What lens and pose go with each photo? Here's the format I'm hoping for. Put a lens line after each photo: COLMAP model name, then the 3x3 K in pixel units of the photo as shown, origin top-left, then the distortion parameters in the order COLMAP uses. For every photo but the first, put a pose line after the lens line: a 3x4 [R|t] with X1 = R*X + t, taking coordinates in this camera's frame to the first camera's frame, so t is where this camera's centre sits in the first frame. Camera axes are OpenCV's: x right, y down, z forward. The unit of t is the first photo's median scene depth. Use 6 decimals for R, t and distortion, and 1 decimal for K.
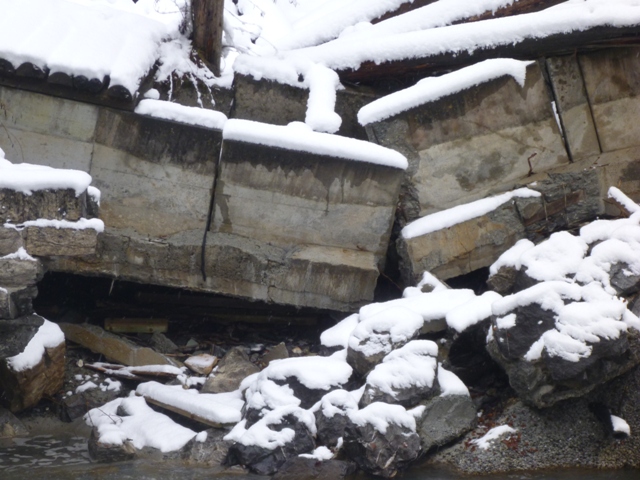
lens RADIAL K [[1948.5, 0, 319.0], [0, 1948.5, 239.2], [0, 0, 1]] dist [0.219157, 0.000000]
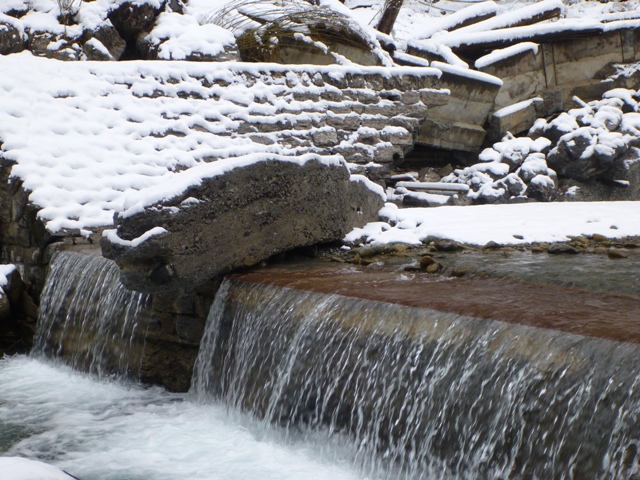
lens RADIAL K [[951.6, 0, 320.6], [0, 951.6, 241.9], [0, 0, 1]] dist [-0.144390, 0.000000]
pose [[0.916370, -0.039410, 0.398389, -0.595363], [0.043486, 0.999053, -0.001197, 0.138427], [-0.397964, 0.018422, 0.917216, 0.065172]]
